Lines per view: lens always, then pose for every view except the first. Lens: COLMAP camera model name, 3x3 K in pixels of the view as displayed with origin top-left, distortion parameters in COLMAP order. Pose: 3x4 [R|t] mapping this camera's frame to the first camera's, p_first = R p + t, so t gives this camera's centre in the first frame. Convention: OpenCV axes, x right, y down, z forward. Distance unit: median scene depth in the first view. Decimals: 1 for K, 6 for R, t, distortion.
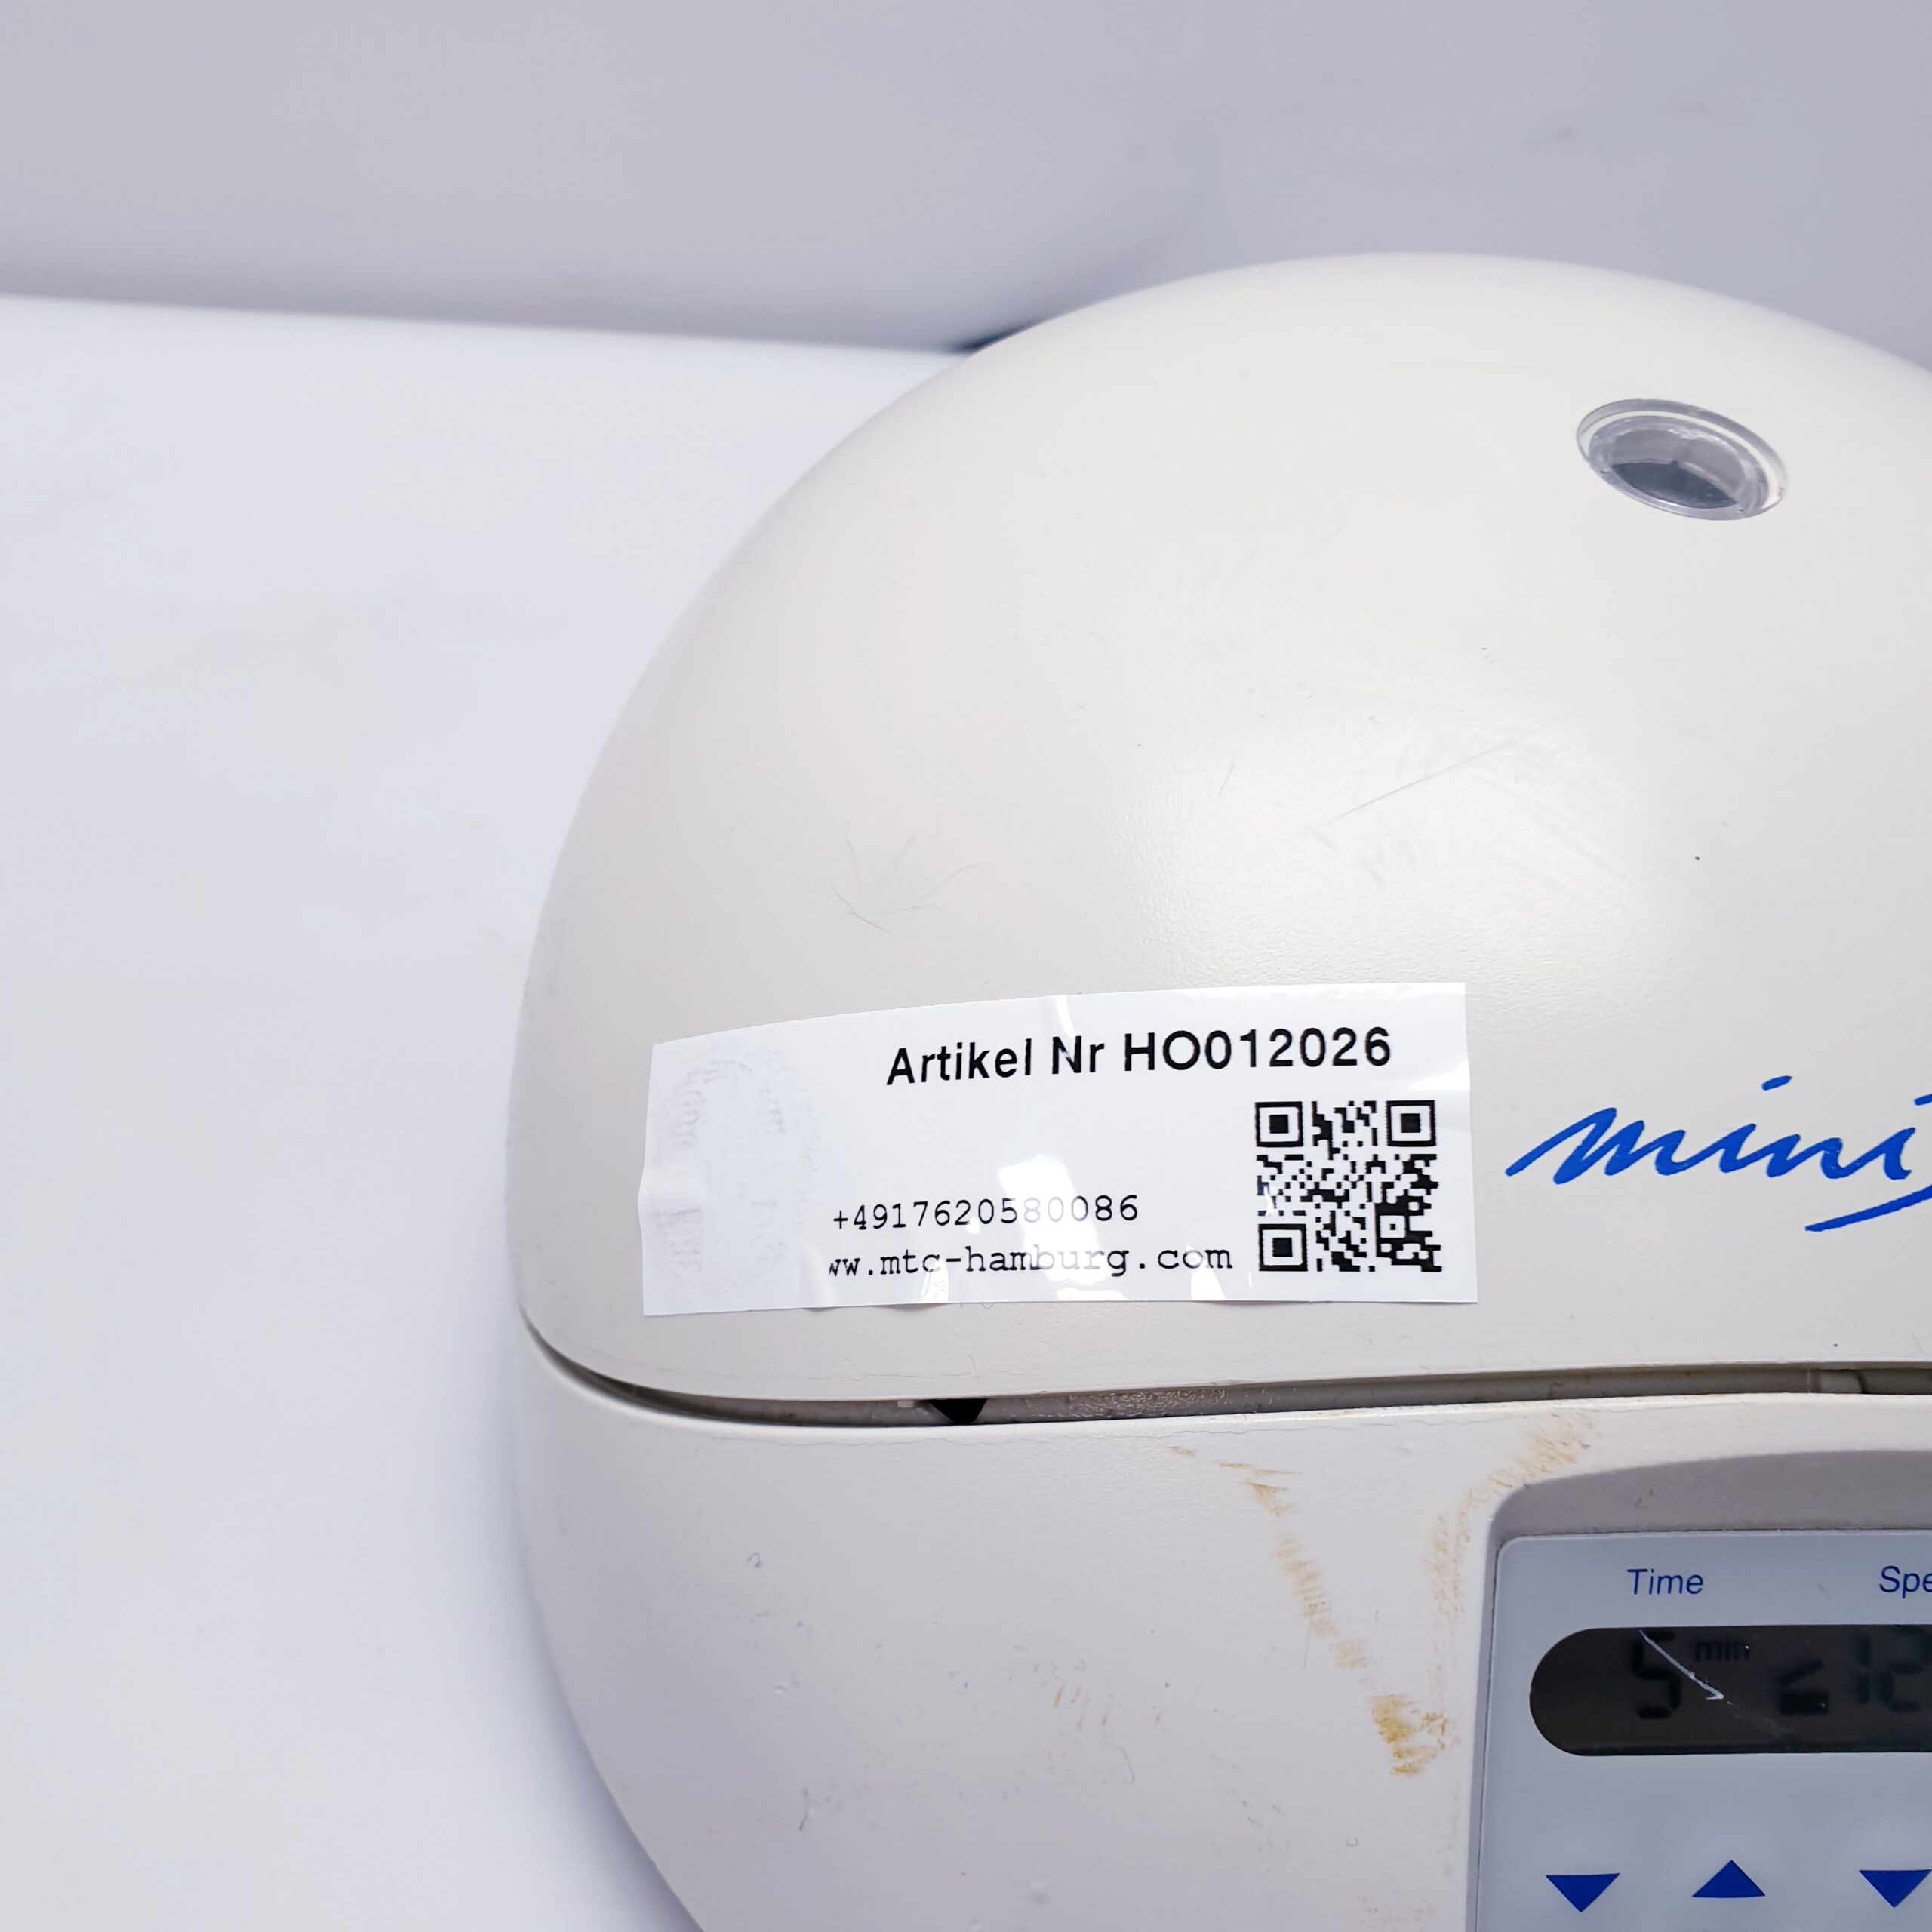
lens RADIAL K [[1987.6, 0, 912.7], [0, 1987.6, 960.7], [0, 0, 1]] dist [0.006147, -0.063770]
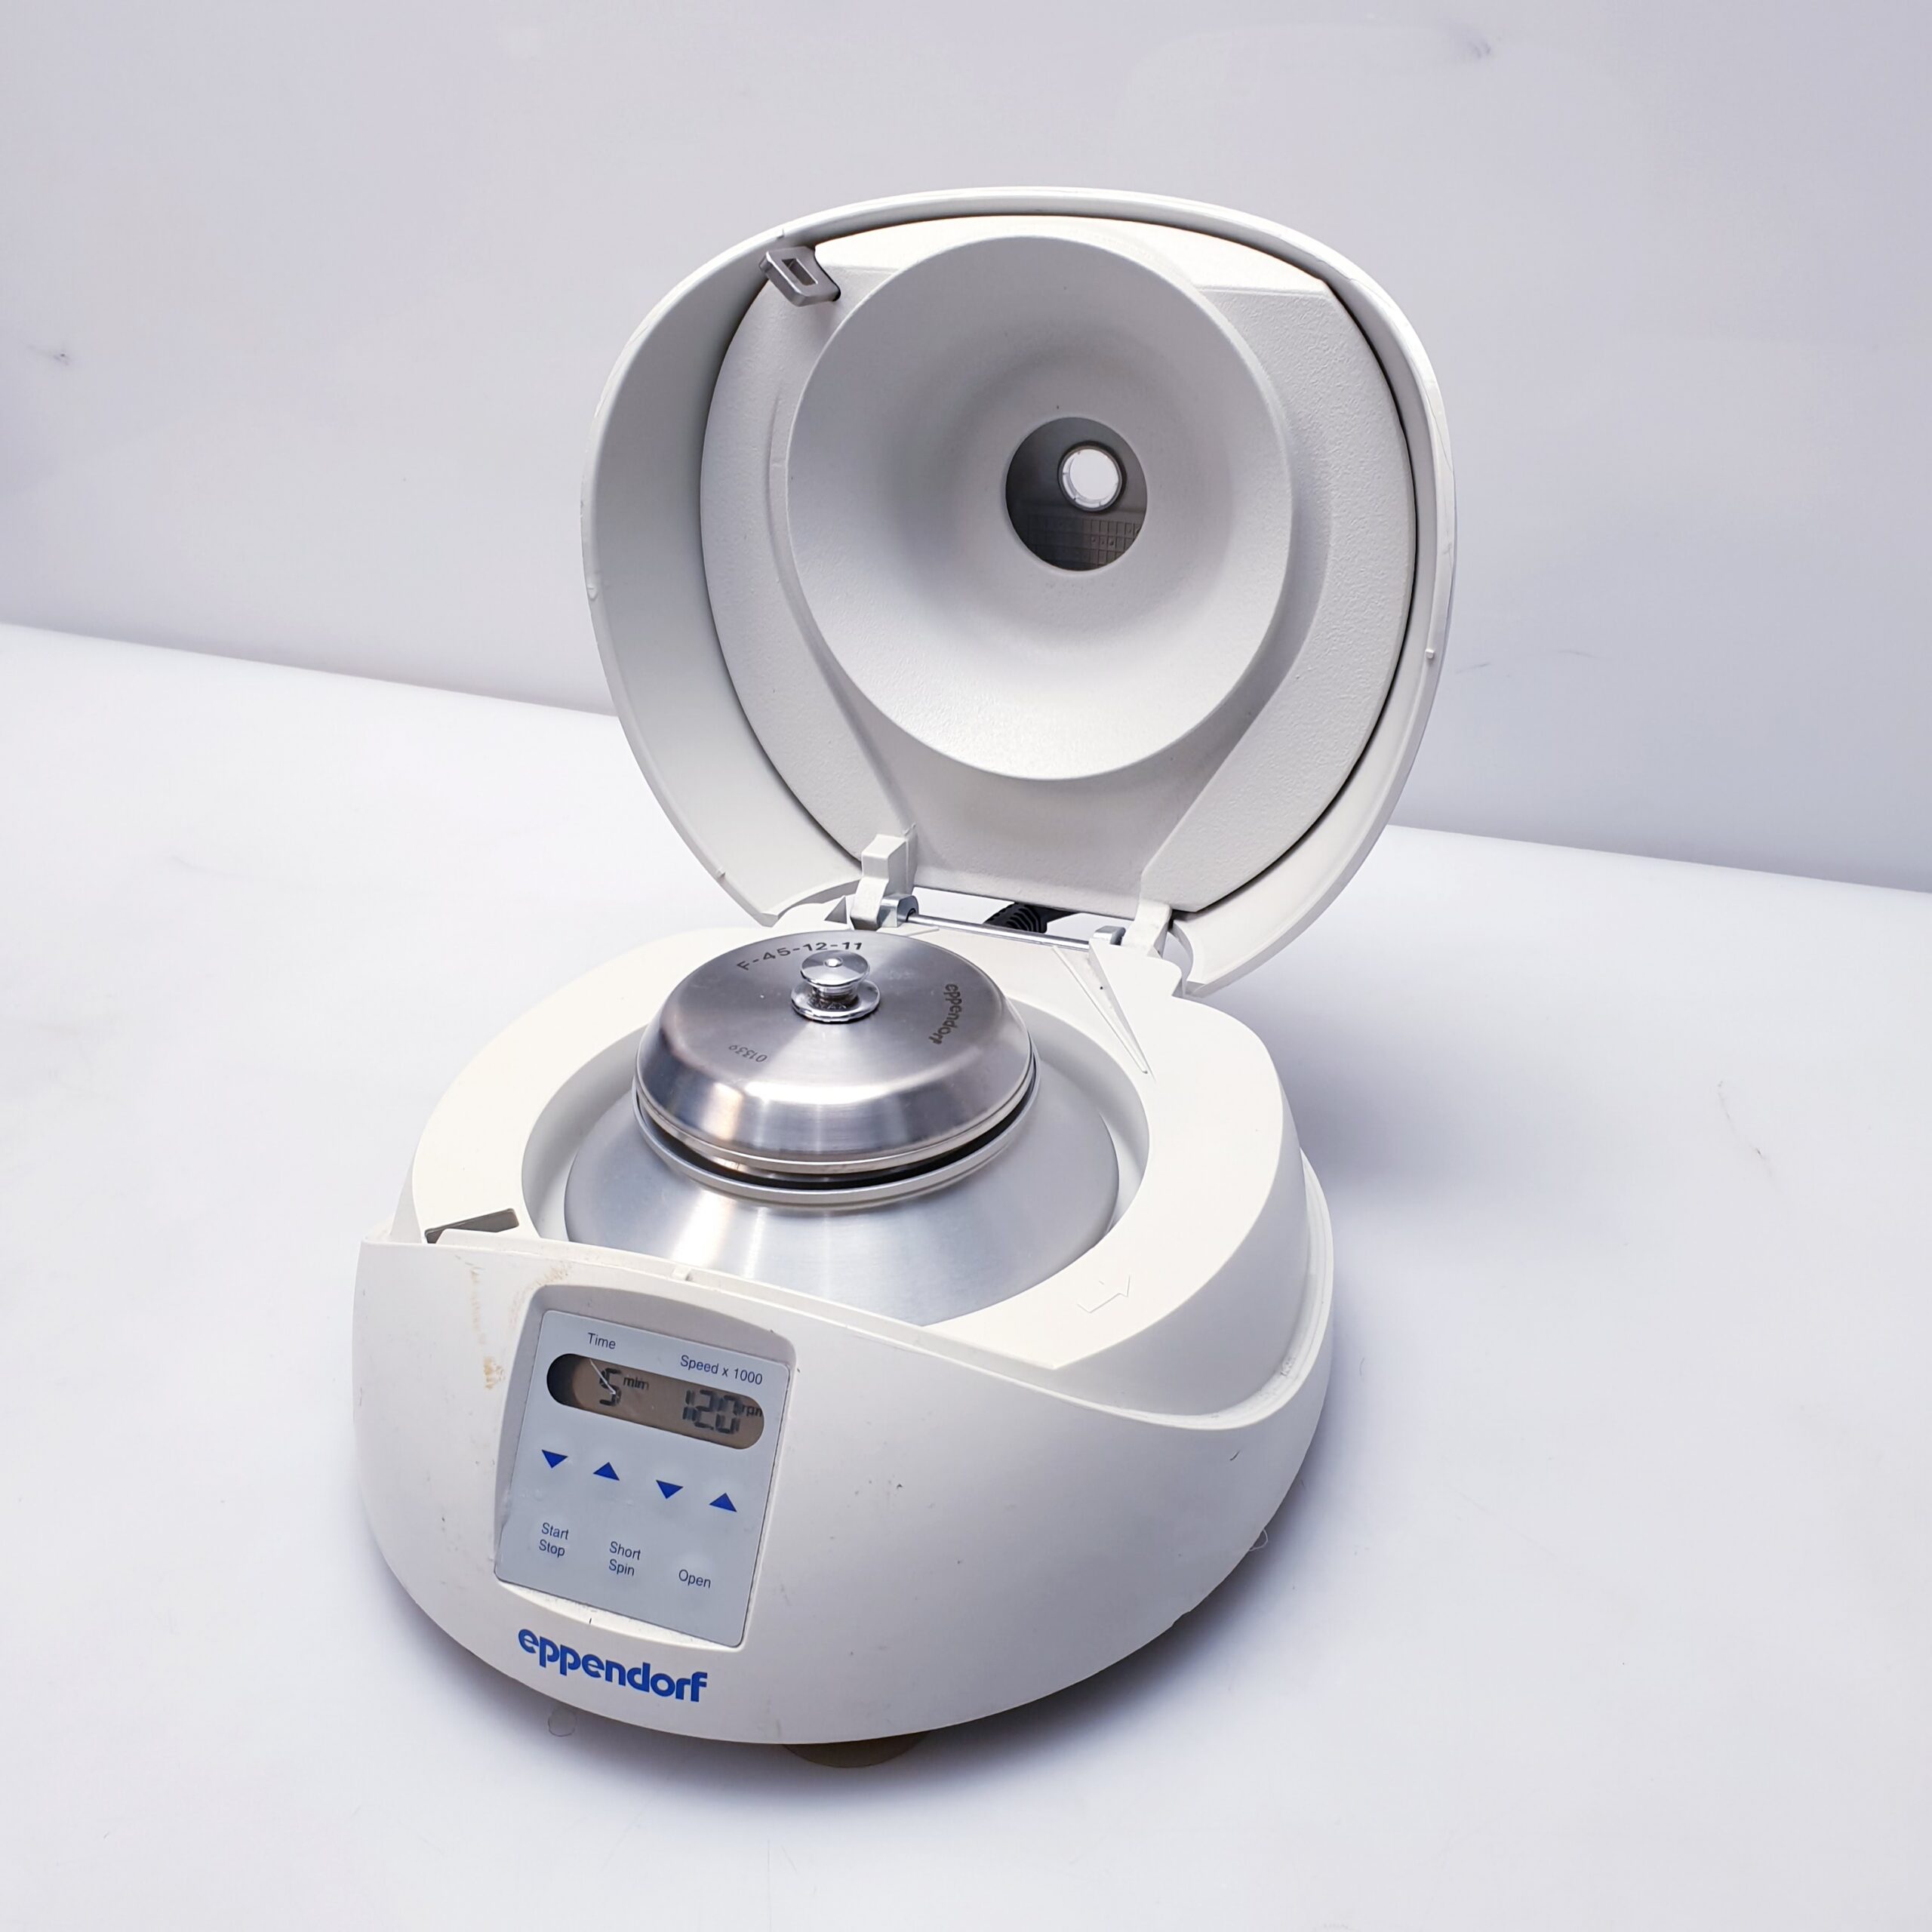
lens RADIAL K [[2008.6, 0, 966.0], [0, 2008.6, 966.0], [0, 0, 1]] dist [0.193115, -0.755230]
pose [[0.918773, 0.123264, -0.375049, 1.740301], [-0.174579, 0.978927, -0.105939, 0.033111], [0.354088, 0.162810, 0.920932, -1.332779]]
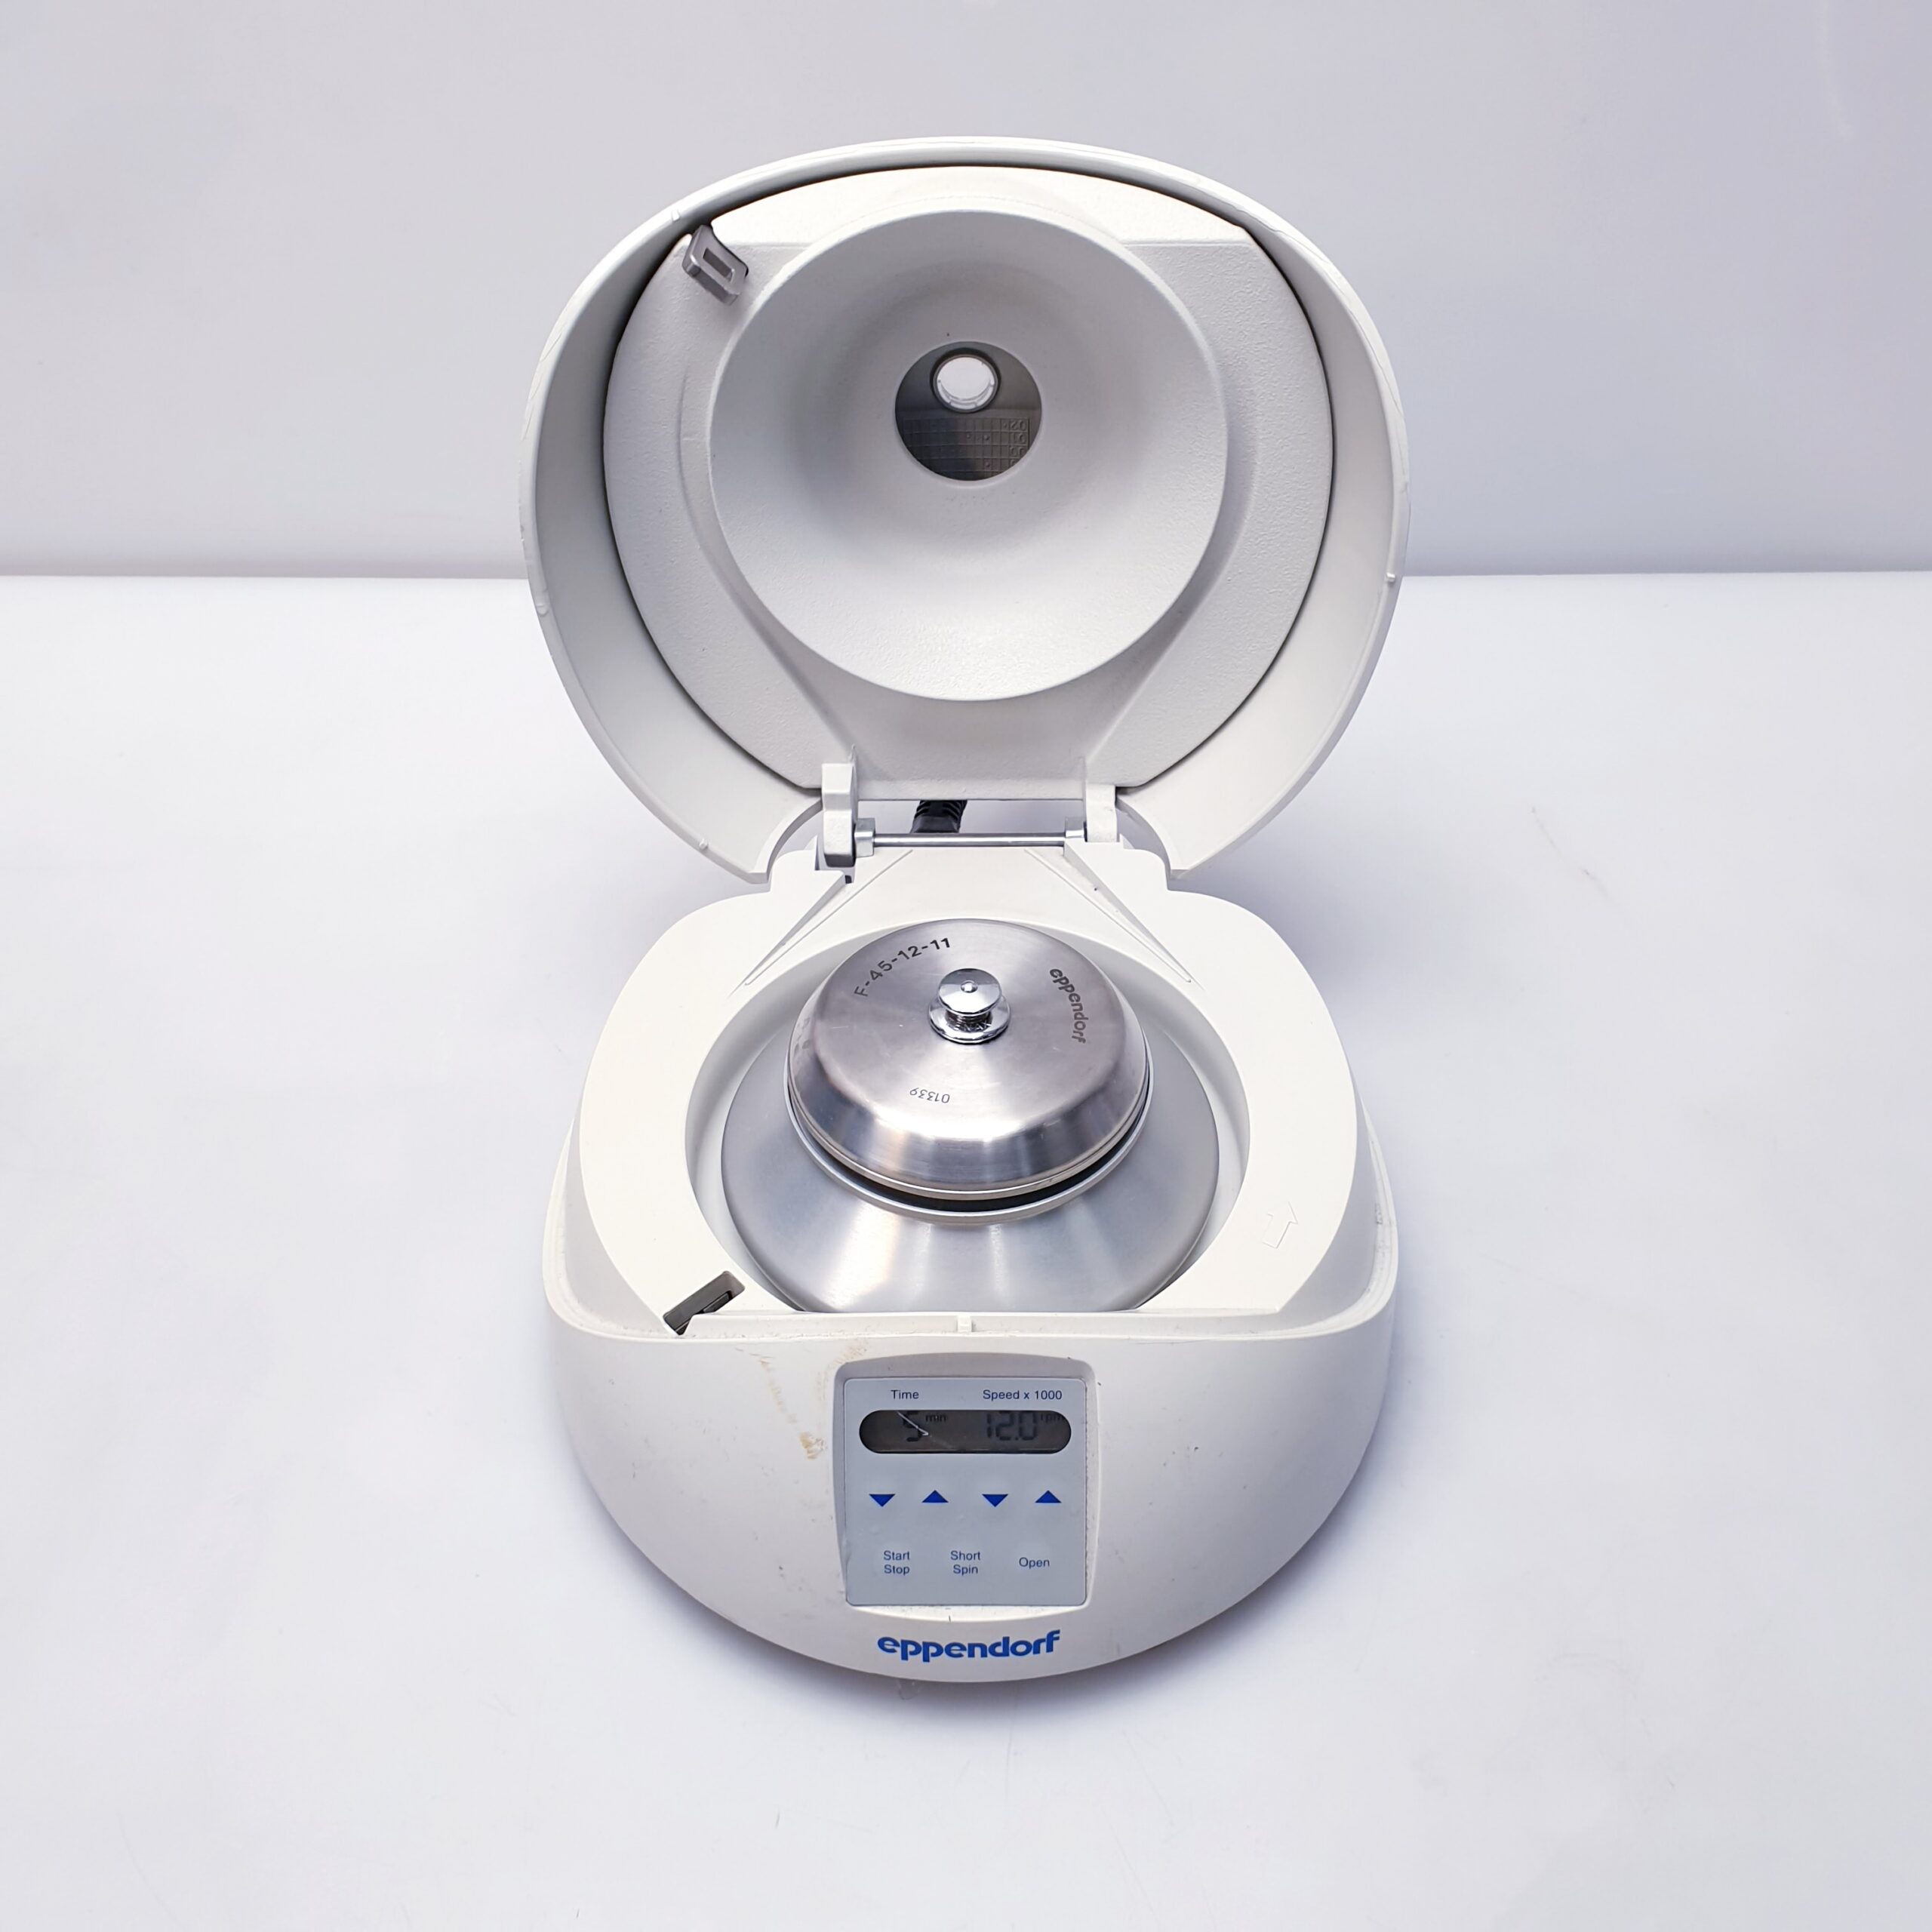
lens RADIAL K [[2026.5, 0, 963.7], [0, 2026.5, 935.5], [0, 0, 1]] dist [0.182157, -0.790650]
pose [[0.996188, -0.018602, -0.085220, 0.732804], [0.027864, 0.993672, 0.108811, -0.677730], [0.082657, -0.110771, 0.990403, -1.878295]]
